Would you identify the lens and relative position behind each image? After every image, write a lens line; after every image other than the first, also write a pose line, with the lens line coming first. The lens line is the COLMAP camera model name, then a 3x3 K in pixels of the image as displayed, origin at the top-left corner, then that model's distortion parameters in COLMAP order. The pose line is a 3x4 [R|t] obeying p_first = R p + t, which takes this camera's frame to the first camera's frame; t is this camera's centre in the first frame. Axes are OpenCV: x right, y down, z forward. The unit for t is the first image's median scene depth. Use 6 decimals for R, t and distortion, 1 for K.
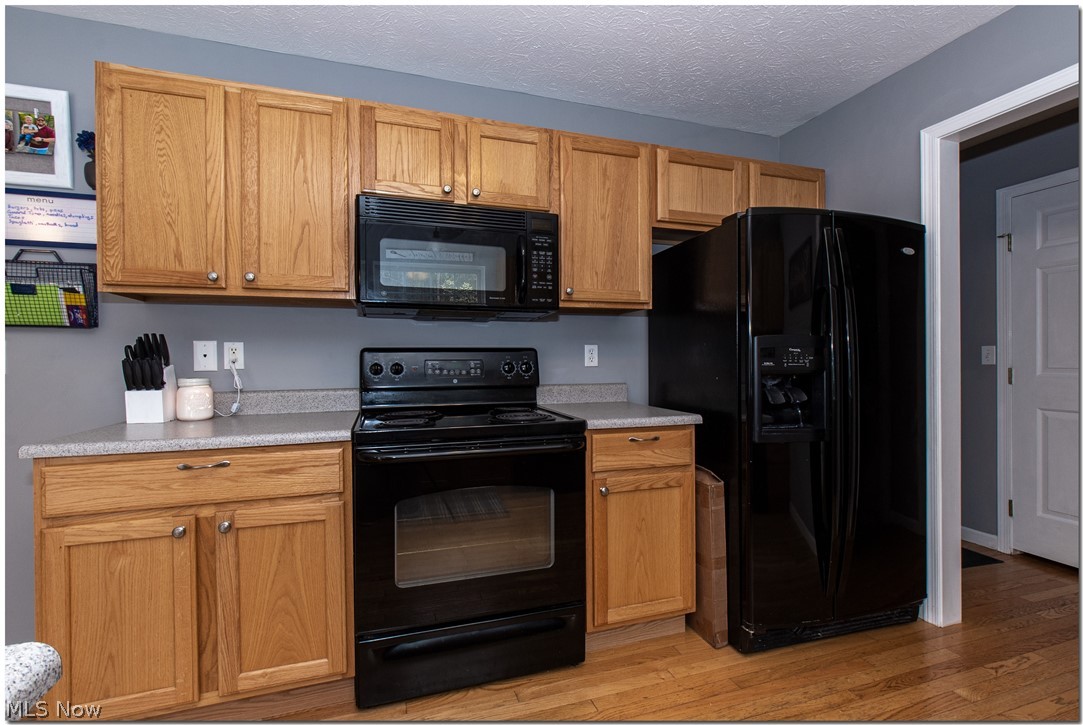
lens RADIAL K [[492.1, 0, 540.5], [0, 492.1, 348.6], [0, 0, 1]] dist [0.001603, -0.001570]
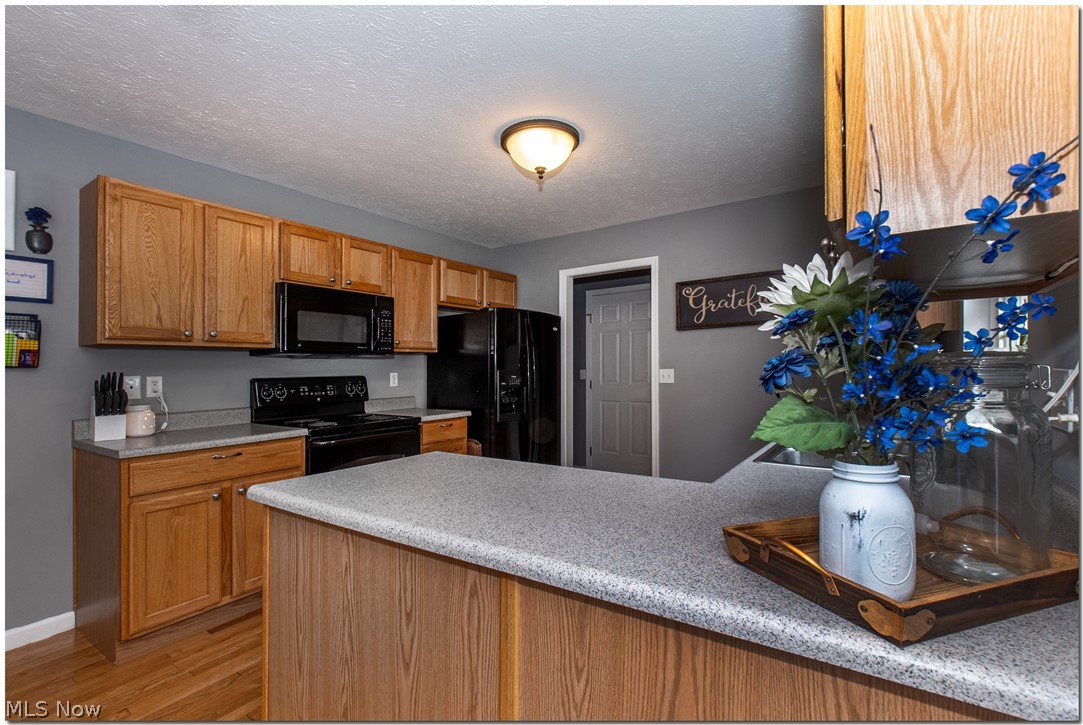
lens RADIAL K [[492.1, 0, 542.6], [0, 492.1, 365.7], [0, 0, 1]] dist [0.001603, -0.001570]
pose [[0.791206, -0.002048, 0.611546, -0.634664], [-0.002677, 0.999973, 0.006812, -0.055992], [-0.611544, -0.007027, 0.791179, -0.693335]]
